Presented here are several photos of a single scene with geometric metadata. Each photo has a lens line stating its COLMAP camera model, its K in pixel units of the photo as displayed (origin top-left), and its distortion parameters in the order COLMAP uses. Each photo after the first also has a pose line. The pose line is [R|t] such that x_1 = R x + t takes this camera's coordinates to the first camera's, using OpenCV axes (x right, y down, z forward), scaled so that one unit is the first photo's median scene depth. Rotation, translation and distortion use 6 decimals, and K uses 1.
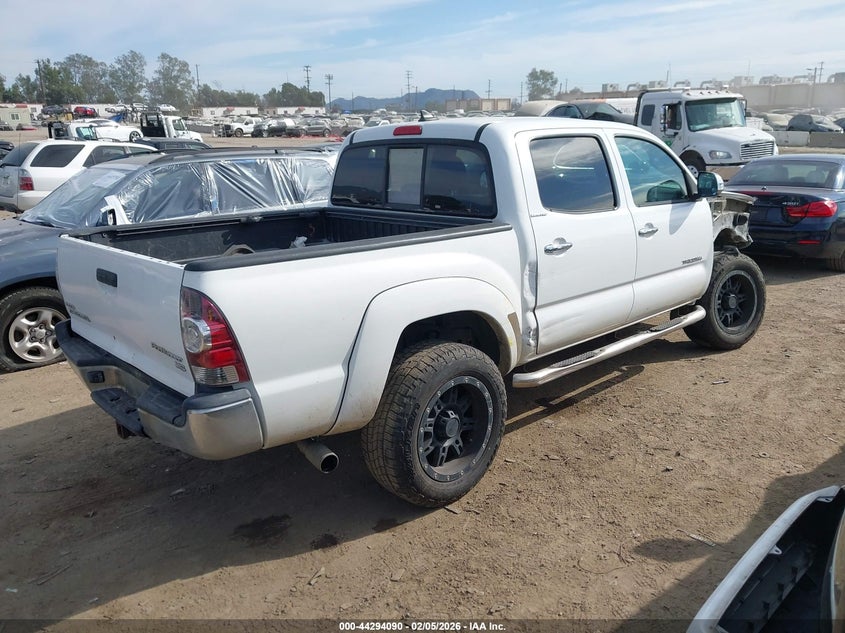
lens RADIAL K [[673.9, 0, 422.5], [0, 673.9, 316.5], [0, 0, 1]] dist [0.020492, -0.002127]
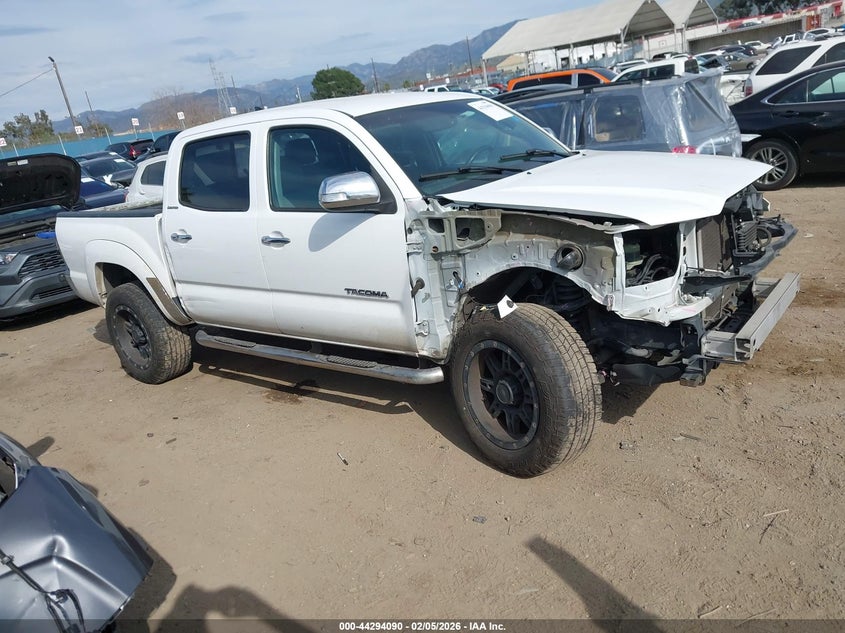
lens RADIAL K [[673.9, 0, 422.5], [0, 673.9, 316.5], [0, 0, 1]] dist [0.020492, -0.002127]
pose [[0.162551, 0.291753, -0.942580, 1.221679], [-0.116784, 0.954259, 0.275229, -0.294265], [0.979765, 0.065339, 0.189188, 1.023399]]
